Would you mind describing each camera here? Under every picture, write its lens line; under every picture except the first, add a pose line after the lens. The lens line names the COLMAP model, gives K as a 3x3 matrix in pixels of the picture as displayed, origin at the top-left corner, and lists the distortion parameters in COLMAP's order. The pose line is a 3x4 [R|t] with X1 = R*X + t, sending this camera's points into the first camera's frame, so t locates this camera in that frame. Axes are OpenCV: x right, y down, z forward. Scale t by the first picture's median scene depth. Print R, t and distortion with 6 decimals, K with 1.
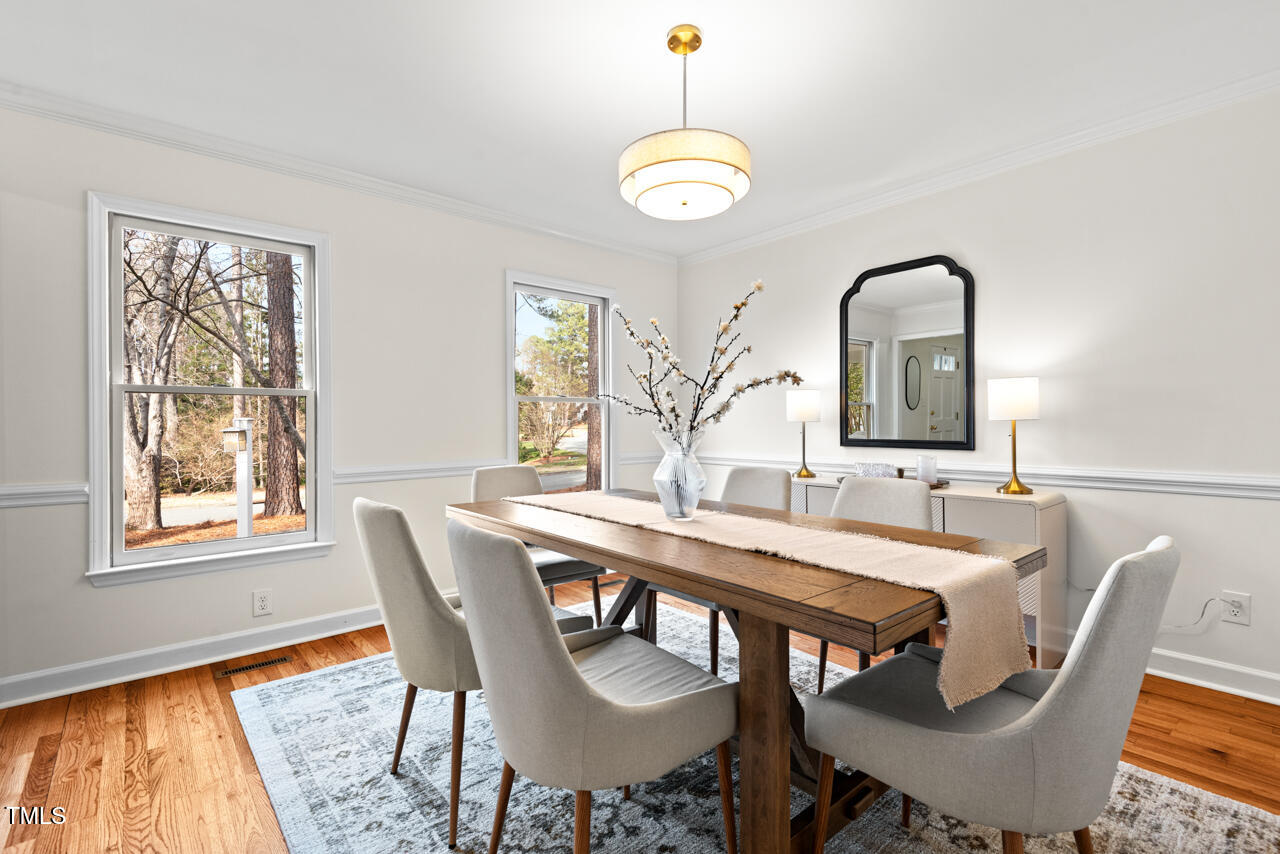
lens RADIAL K [[574.4, 0, 637.0], [0, 574.4, 424.7], [0, 0, 1]] dist [0.030164, -0.017593]
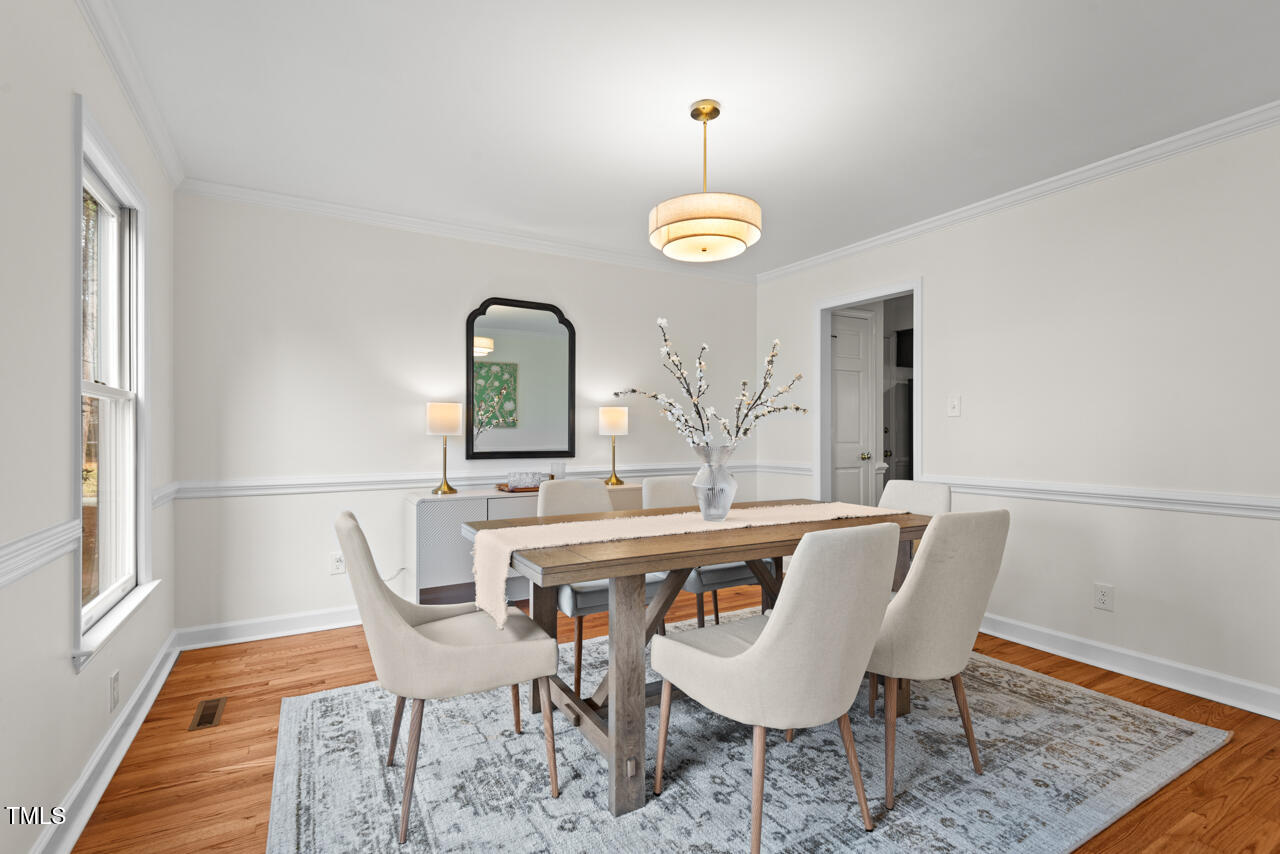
lens RADIAL K [[578.5, 0, 635.1], [0, 578.5, 435.4], [0, 0, 1]] dist [0.000863, -0.017871]
pose [[0.200395, -0.000194, 0.979715, -0.703198], [0.000767, 1.000000, 0.000041, -0.006005], [-0.979715, 0.000744, 0.200396, 0.585073]]
